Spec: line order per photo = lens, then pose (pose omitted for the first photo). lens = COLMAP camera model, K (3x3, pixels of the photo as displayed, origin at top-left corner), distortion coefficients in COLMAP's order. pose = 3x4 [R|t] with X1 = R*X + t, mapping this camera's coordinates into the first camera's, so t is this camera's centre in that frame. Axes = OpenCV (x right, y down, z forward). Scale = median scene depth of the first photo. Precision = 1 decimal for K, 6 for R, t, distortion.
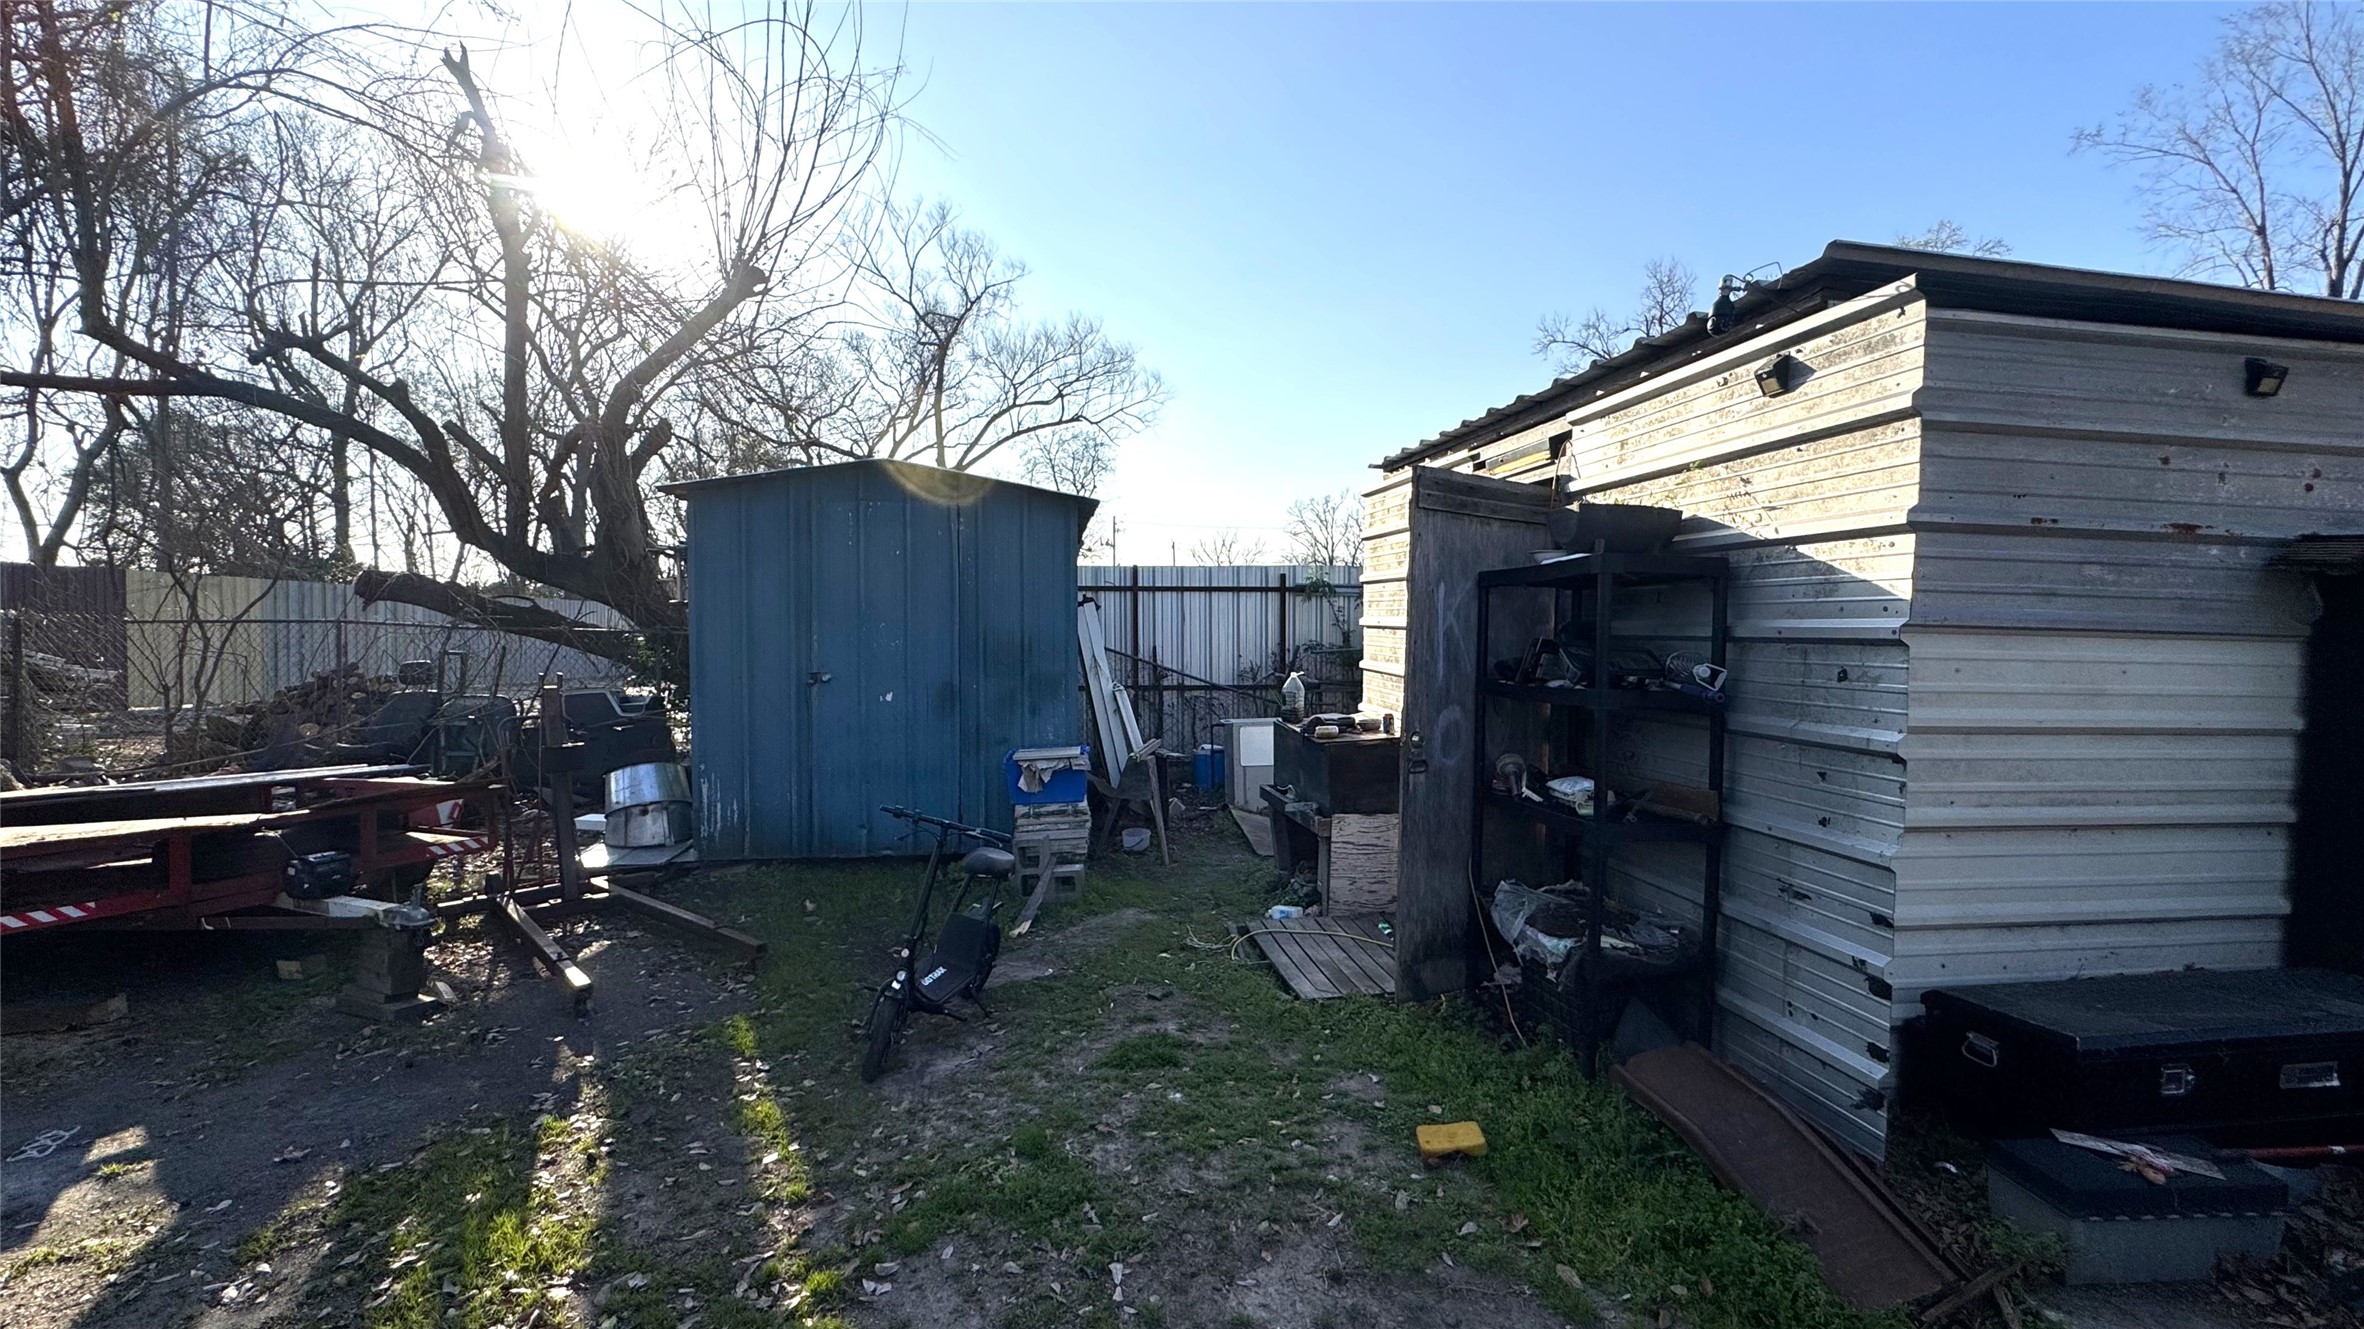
lens RADIAL K [[995.6, 0, 1177.5], [0, 995.6, 657.3], [0, 0, 1]] dist [-0.000700, -0.000083]
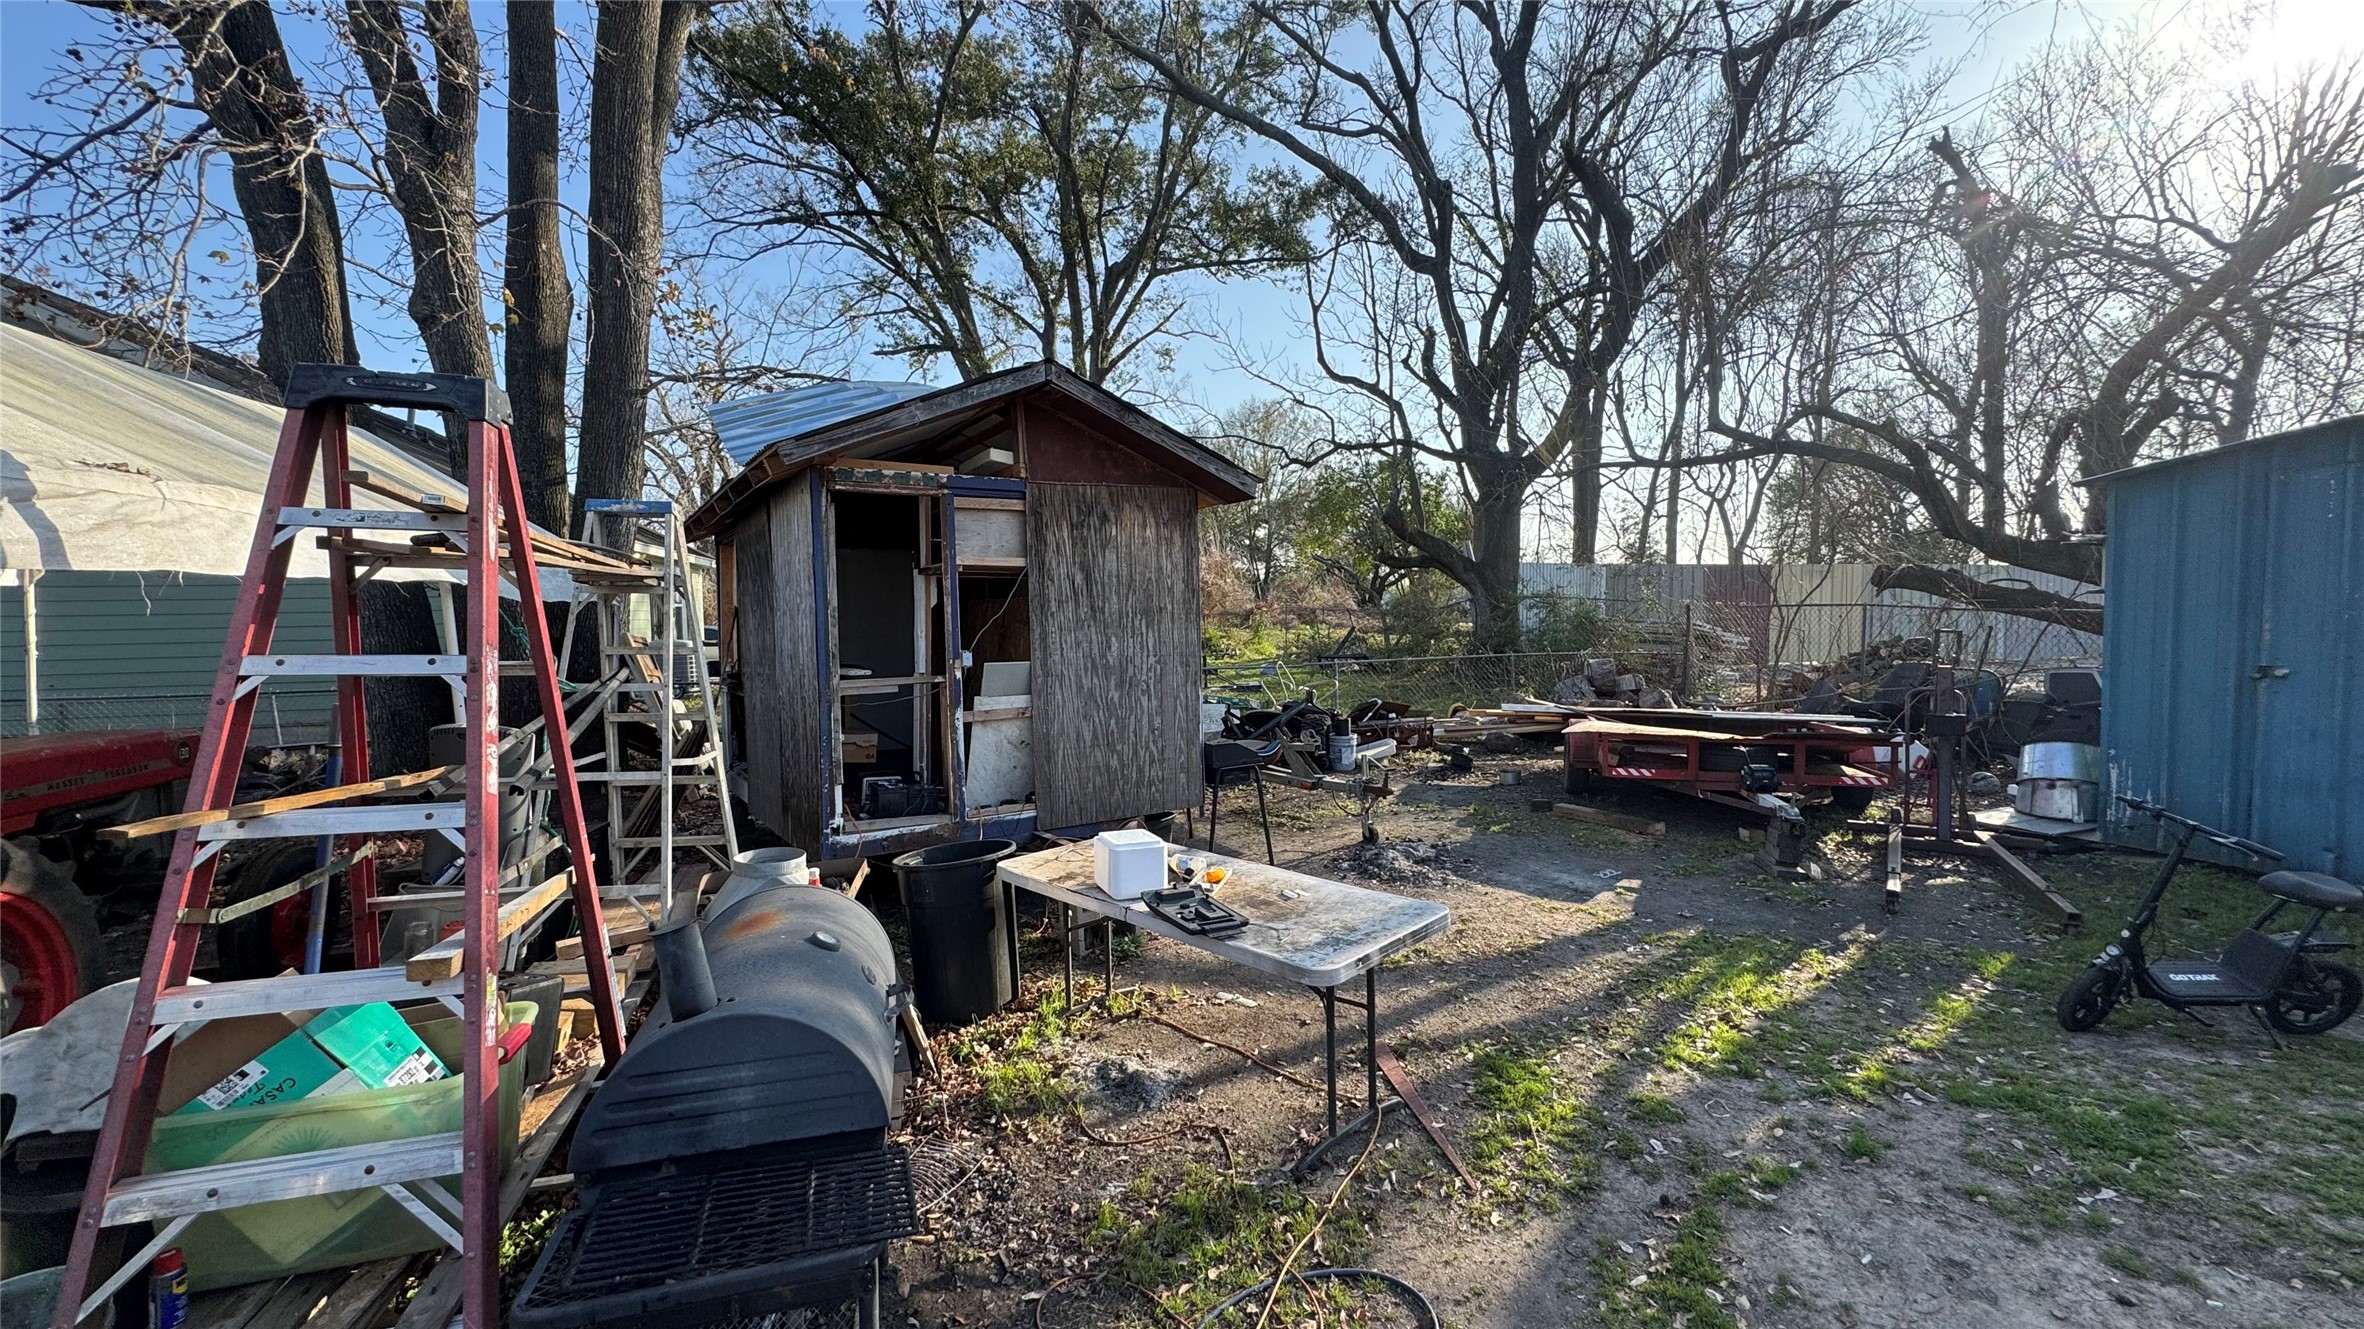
lens RADIAL K [[948.3, 0, 1182.0], [0, 948.3, 664.5], [0, 0, 1]] dist [-0.002894, -0.000264]
pose [[0.164130, 0.054167, -0.984950, 0.530967], [-0.009645, 0.998532, 0.053306, -0.037200], [0.986392, 0.000751, 0.164411, -0.169390]]
